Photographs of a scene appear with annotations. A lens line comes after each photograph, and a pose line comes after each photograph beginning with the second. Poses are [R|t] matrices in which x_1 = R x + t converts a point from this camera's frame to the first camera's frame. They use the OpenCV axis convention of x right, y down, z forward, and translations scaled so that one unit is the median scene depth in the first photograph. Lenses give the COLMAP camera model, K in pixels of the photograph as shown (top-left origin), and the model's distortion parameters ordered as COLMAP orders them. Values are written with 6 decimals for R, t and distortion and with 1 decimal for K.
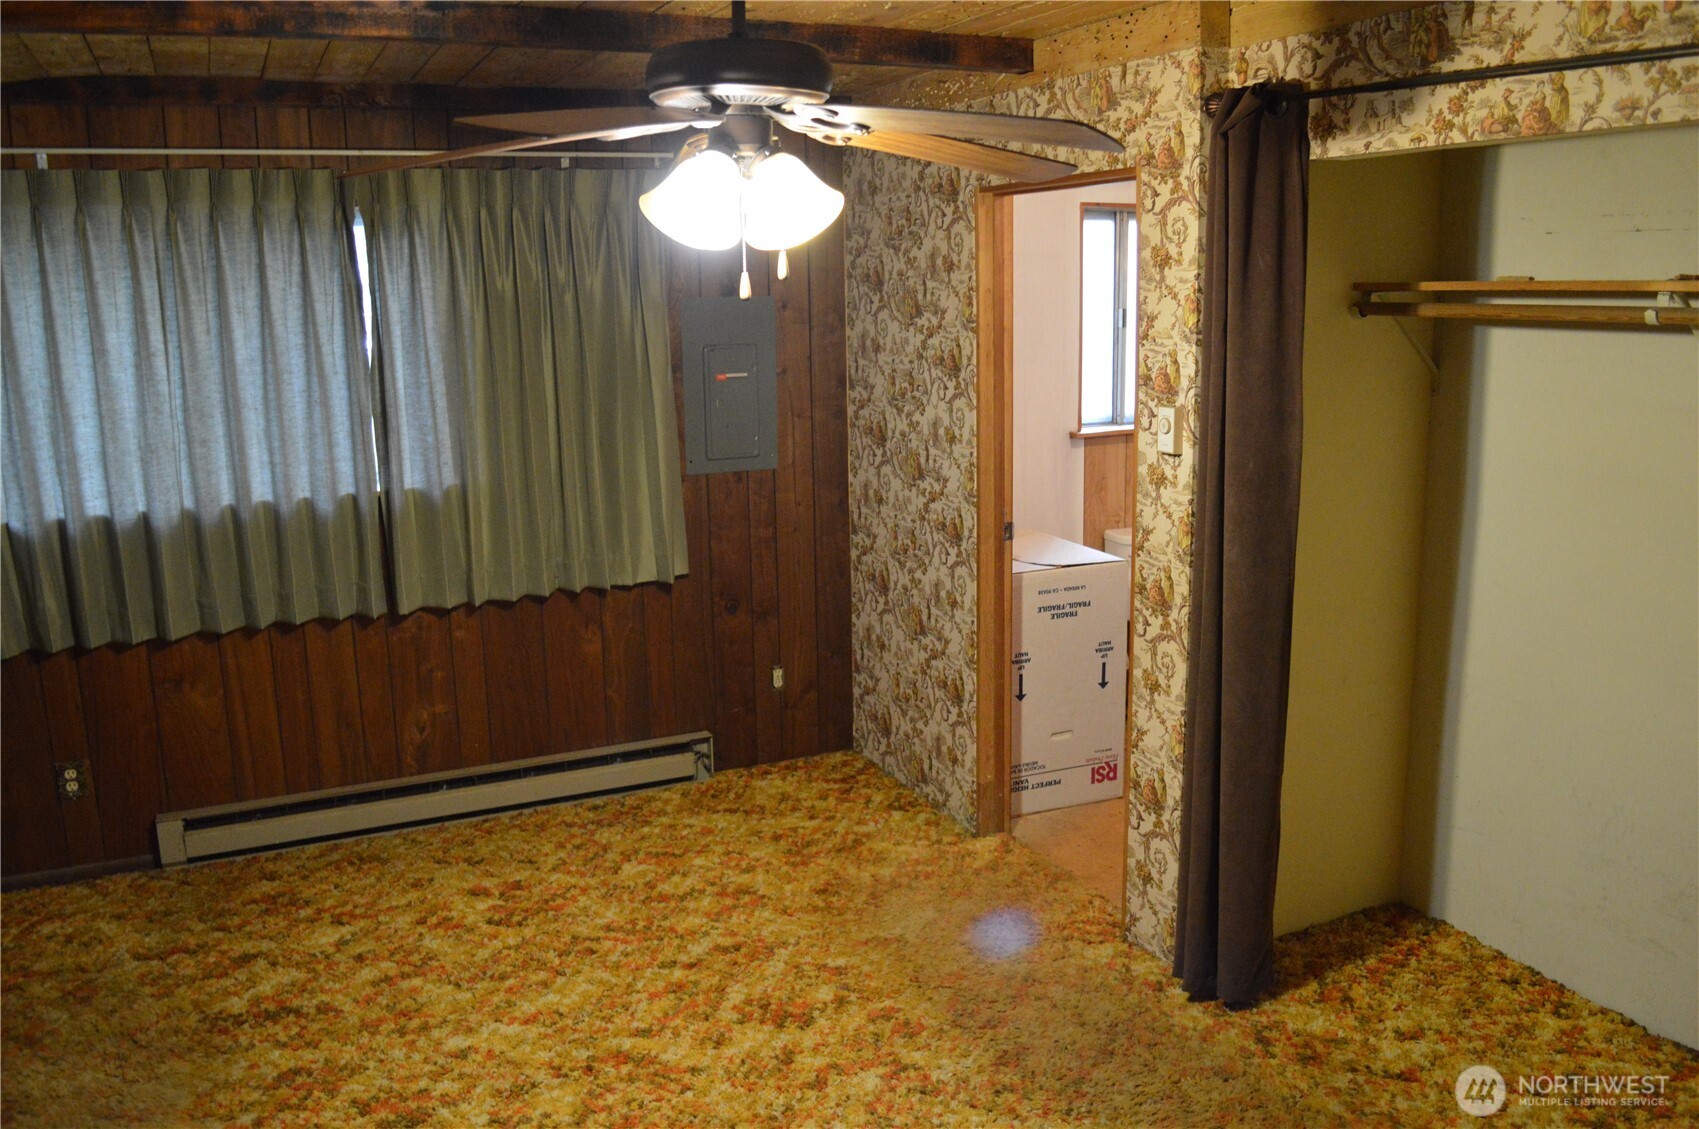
lens RADIAL K [[1358.9, 0, 855.3], [0, 1358.9, 566.7], [0, 0, 1]] dist [-0.083083, 0.012612]
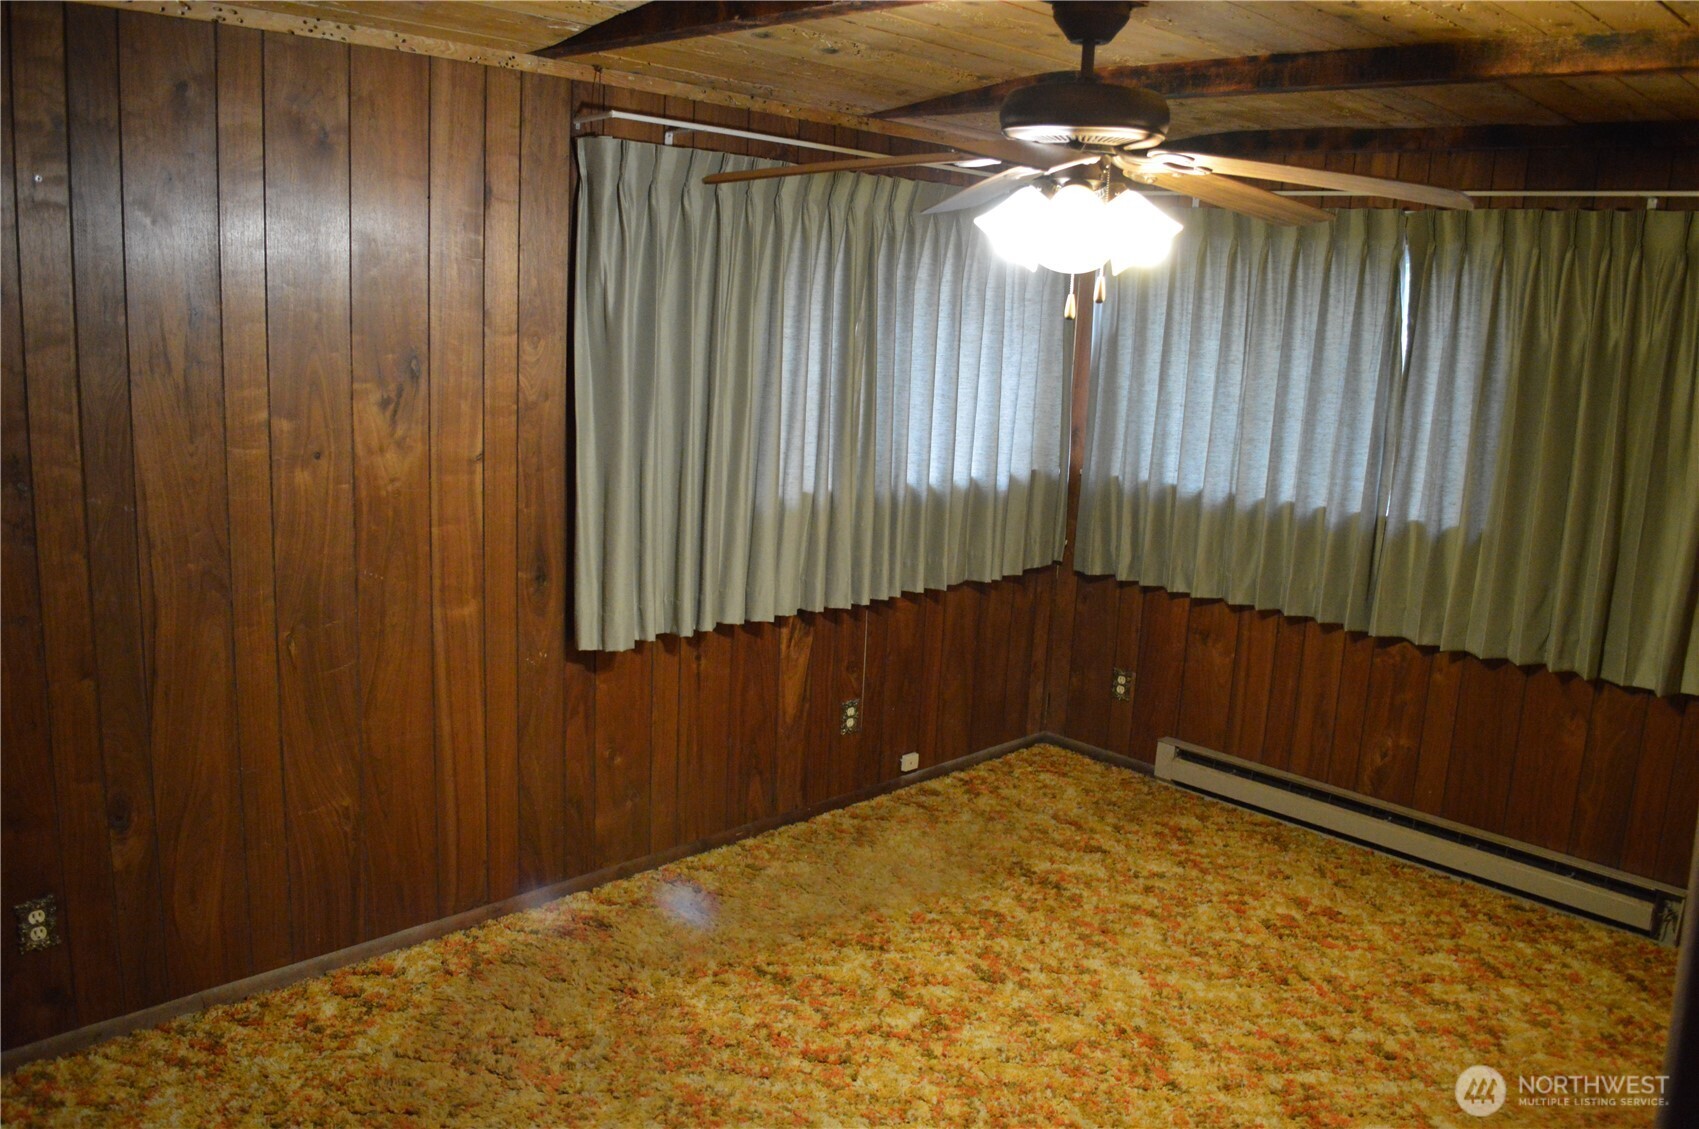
lens RADIAL K [[1358.9, 0, 851.7], [0, 1358.9, 559.3], [0, 0, 1]] dist [-0.083083, 0.012612]
pose [[0.337051, 0.210326, -0.917693, 0.492205], [-0.247529, 0.960232, 0.129163, -0.058910], [0.908364, 0.183622, 0.375709, 0.250652]]
